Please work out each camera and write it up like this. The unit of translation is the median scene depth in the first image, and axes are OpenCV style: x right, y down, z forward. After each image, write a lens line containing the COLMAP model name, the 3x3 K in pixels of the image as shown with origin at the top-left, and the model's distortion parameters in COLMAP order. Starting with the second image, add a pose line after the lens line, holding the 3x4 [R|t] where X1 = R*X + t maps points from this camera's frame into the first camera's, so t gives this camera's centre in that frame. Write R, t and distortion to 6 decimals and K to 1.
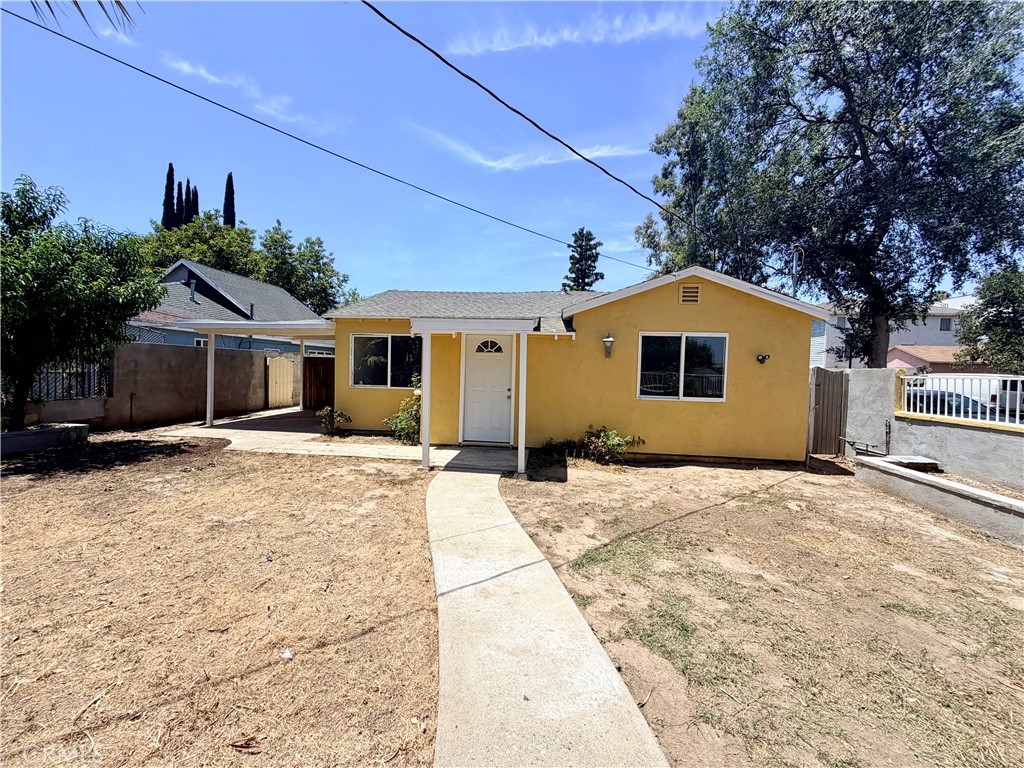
lens RADIAL K [[410.0, 0, 511.8], [0, 410.0, 386.2], [0, 0, 1]] dist [0.000871, -0.001134]
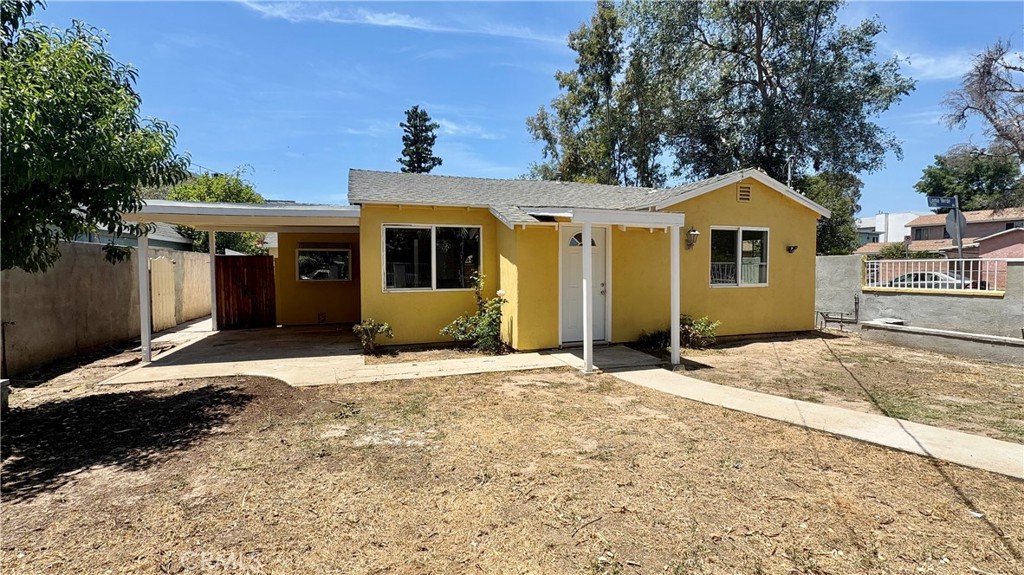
lens RADIAL K [[459.4, 0, 508.4], [0, 459.4, 281.5], [0, 0, 1]] dist [0.000635, 0.000597]
pose [[0.902088, -0.043103, 0.429393, -0.435503], [0.044852, 0.998975, 0.006051, -0.009842], [-0.429214, 0.013801, 0.903097, 0.078931]]
